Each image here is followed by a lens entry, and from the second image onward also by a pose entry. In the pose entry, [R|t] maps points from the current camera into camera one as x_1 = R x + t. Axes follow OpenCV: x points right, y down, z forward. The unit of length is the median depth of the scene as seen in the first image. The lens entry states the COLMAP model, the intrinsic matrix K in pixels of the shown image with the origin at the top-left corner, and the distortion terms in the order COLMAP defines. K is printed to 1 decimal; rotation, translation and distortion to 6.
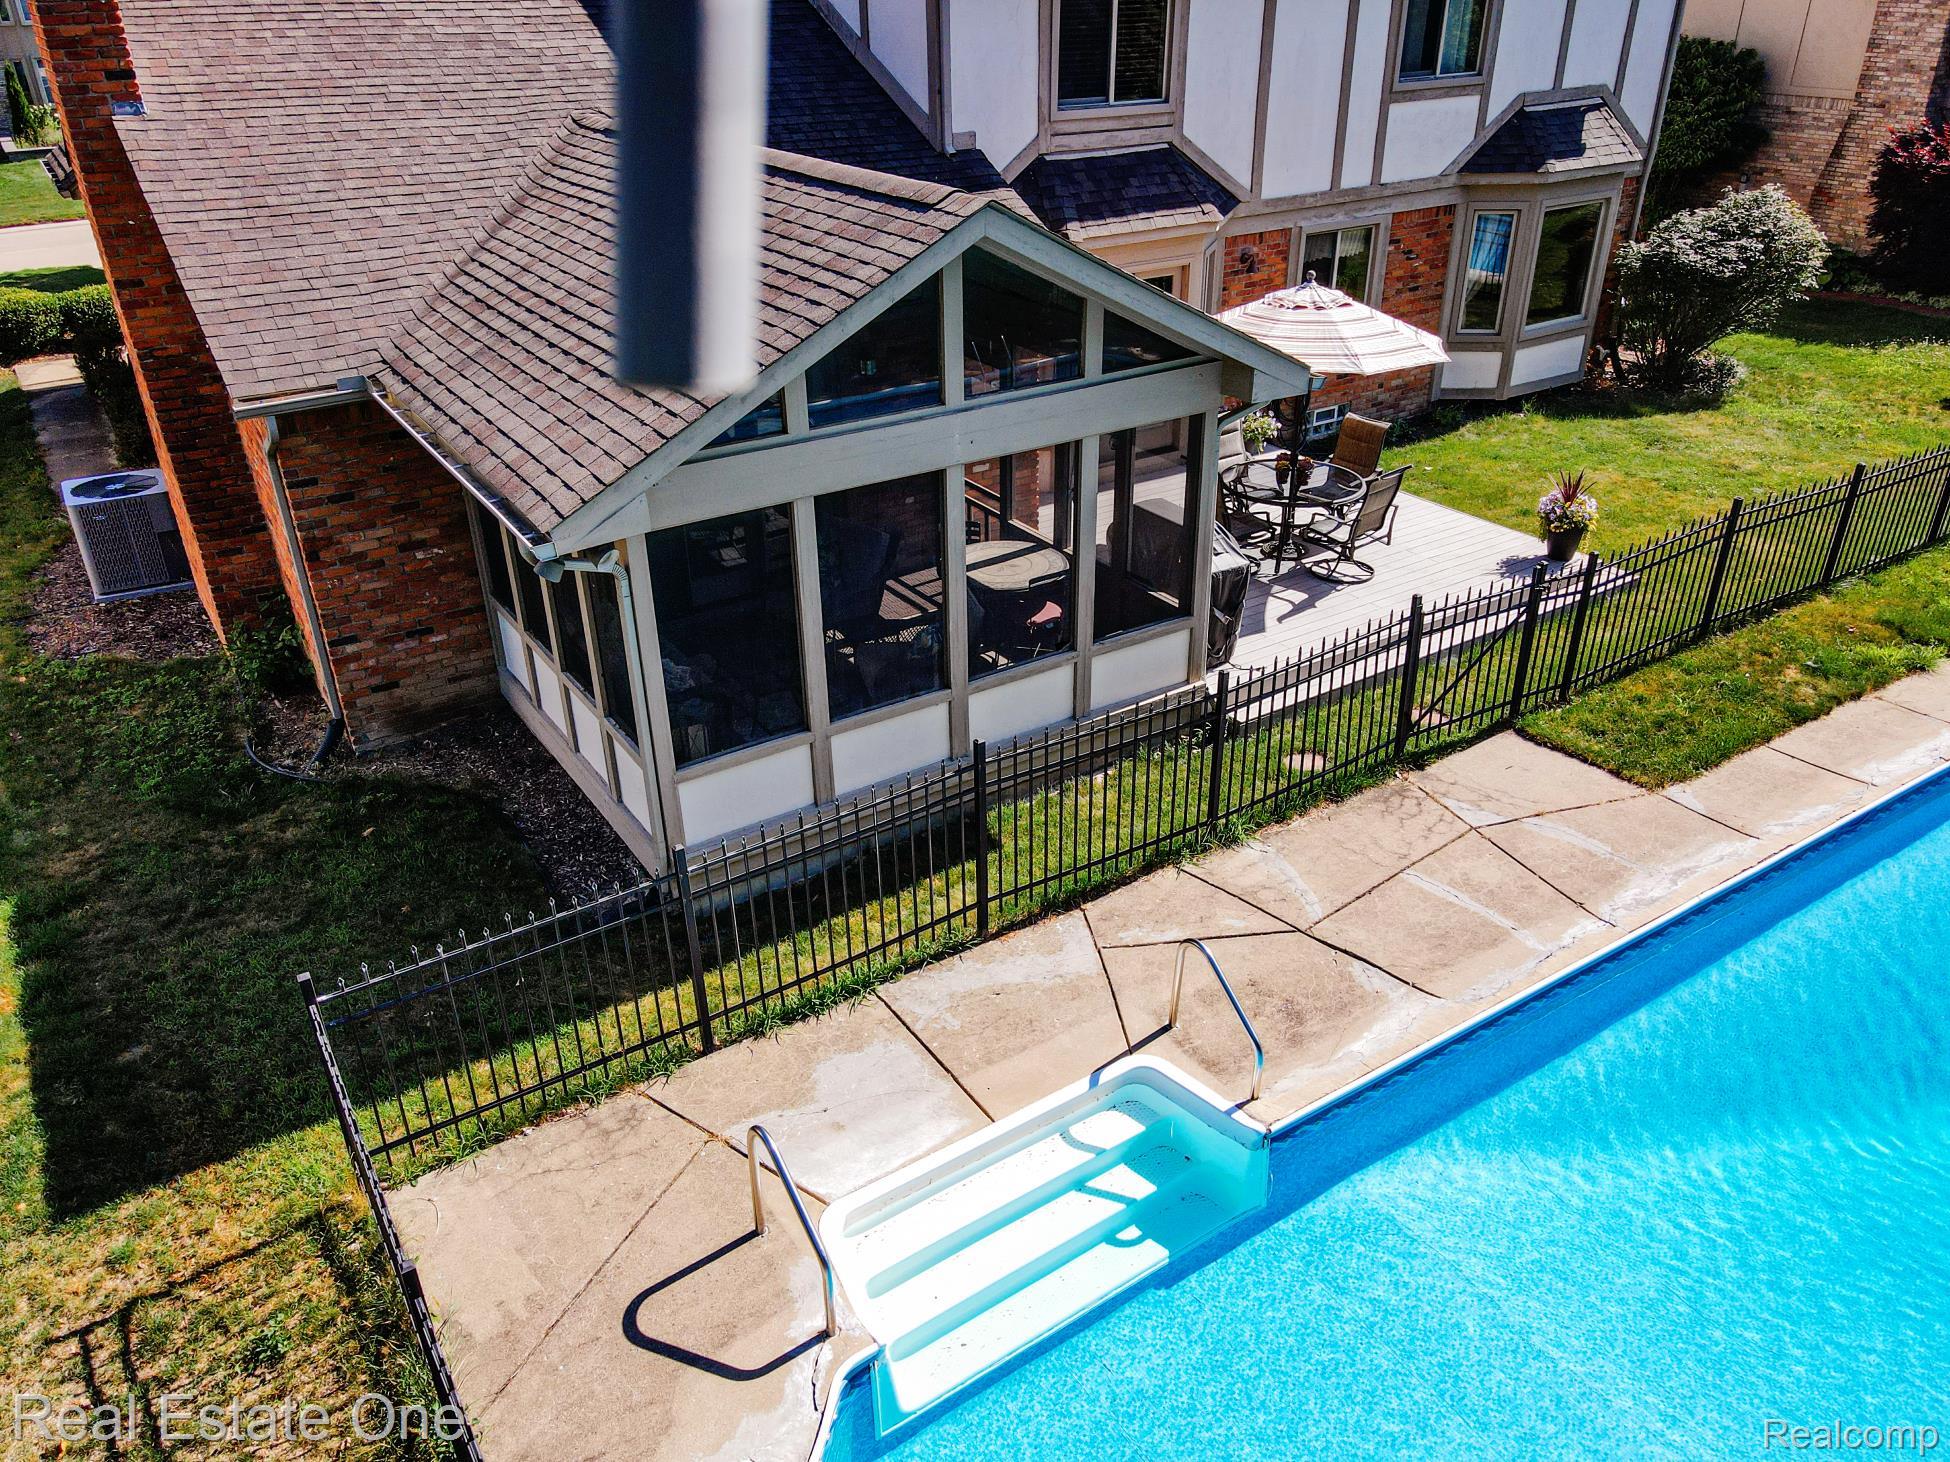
lens RADIAL K [[1395.6, 0, 975.1], [0, 1395.6, 804.5], [0, 0, 1]] dist [0.000624, -0.000346]
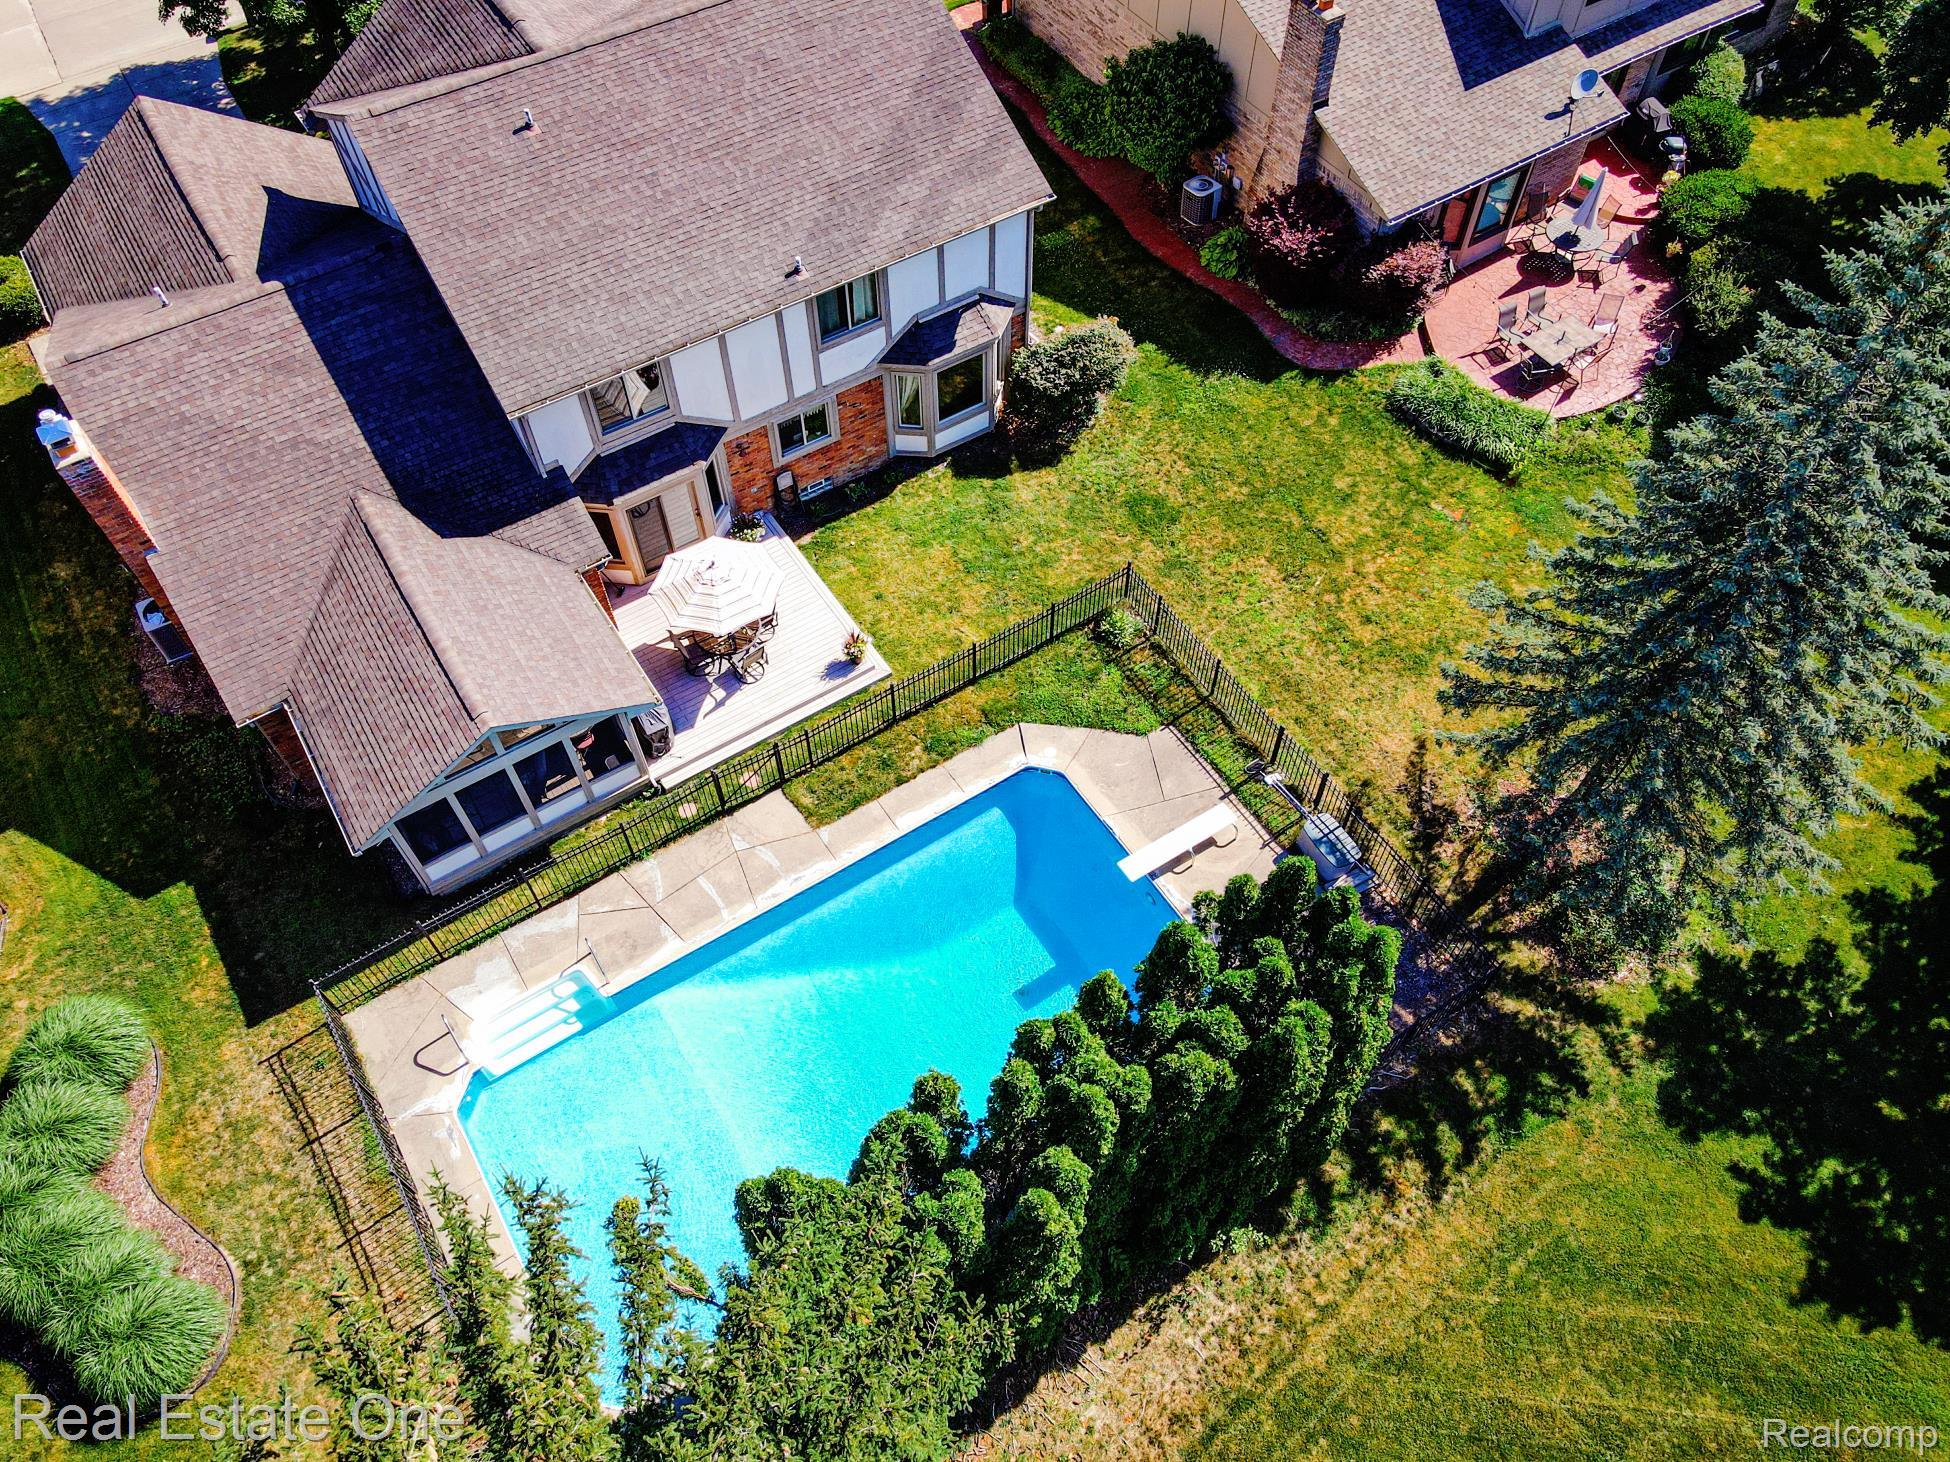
lens RADIAL K [[1426.6, 0, 964.7], [0, 1426.6, 735.3], [0, 0, 1]] dist [0.000073, 0.003915]
pose [[0.999895, 0.012780, -0.006894, 0.854079], [-0.008742, 0.908870, 0.416989, -1.396129], [0.011595, -0.416885, 0.908885, -1.445875]]
